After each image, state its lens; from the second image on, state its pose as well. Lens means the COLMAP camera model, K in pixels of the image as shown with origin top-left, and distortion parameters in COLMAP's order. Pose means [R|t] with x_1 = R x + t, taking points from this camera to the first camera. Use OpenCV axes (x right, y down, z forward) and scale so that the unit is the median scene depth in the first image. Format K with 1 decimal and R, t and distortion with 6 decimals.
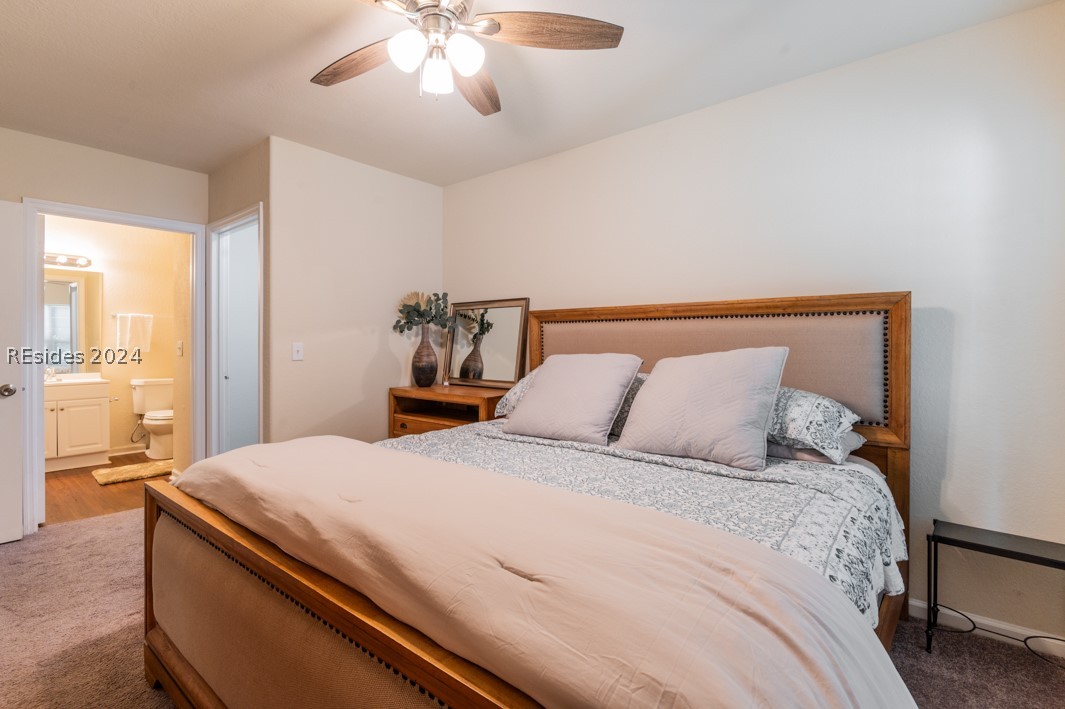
lens RADIAL K [[487.1, 0, 530.7], [0, 487.1, 346.6], [0, 0, 1]] dist [0.005747, -0.009117]
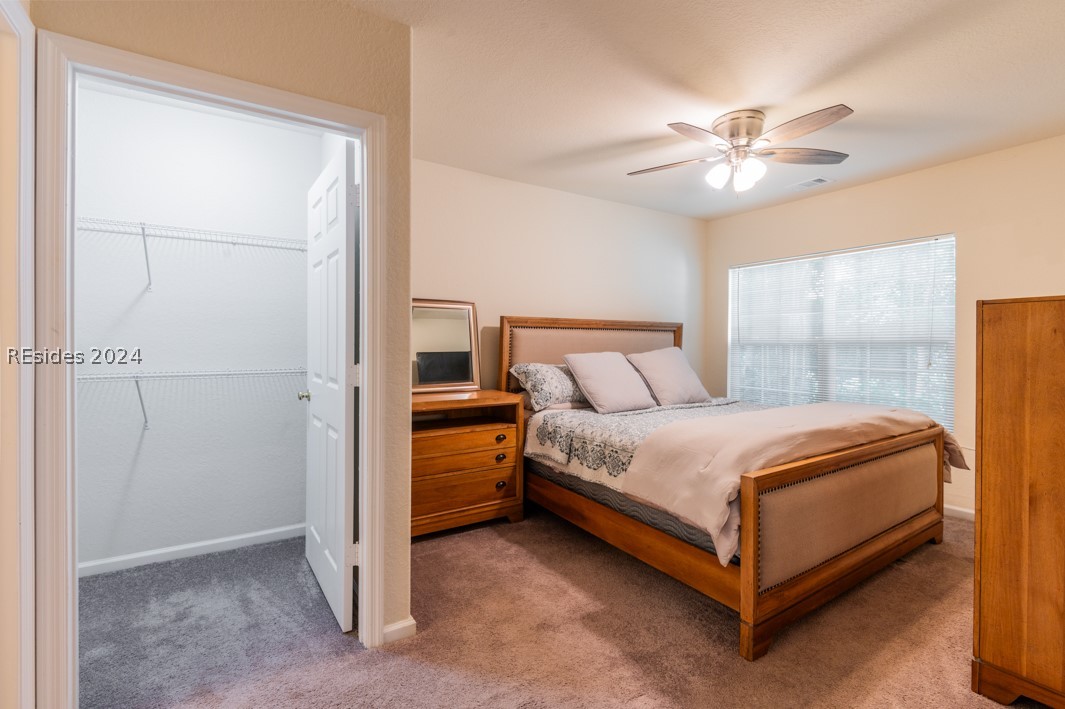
lens RADIAL K [[487.1, 0, 530.7], [0, 487.1, 346.6], [0, 0, 1]] dist [0.005747, -0.009117]
pose [[0.287642, -0.003108, 0.957733, -1.292224], [0.005891, 0.999982, 0.001476, -0.005604], [-0.957720, 0.005217, 0.287655, 0.773200]]
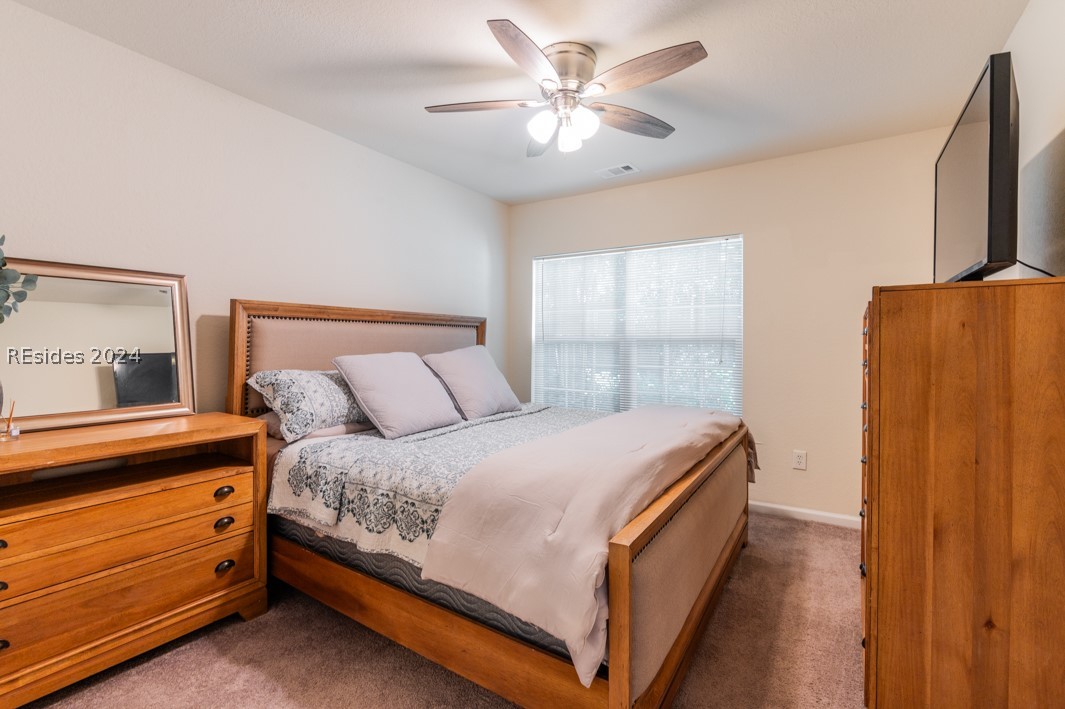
lens RADIAL K [[487.1, 0, 530.7], [0, 487.1, 346.6], [0, 0, 1]] dist [0.005747, -0.009117]
pose [[-0.133215, -0.007145, 0.991061, -0.970200], [0.007801, 0.999935, 0.008257, -0.005717], [-0.991056, 0.008831, -0.133151, 0.819920]]
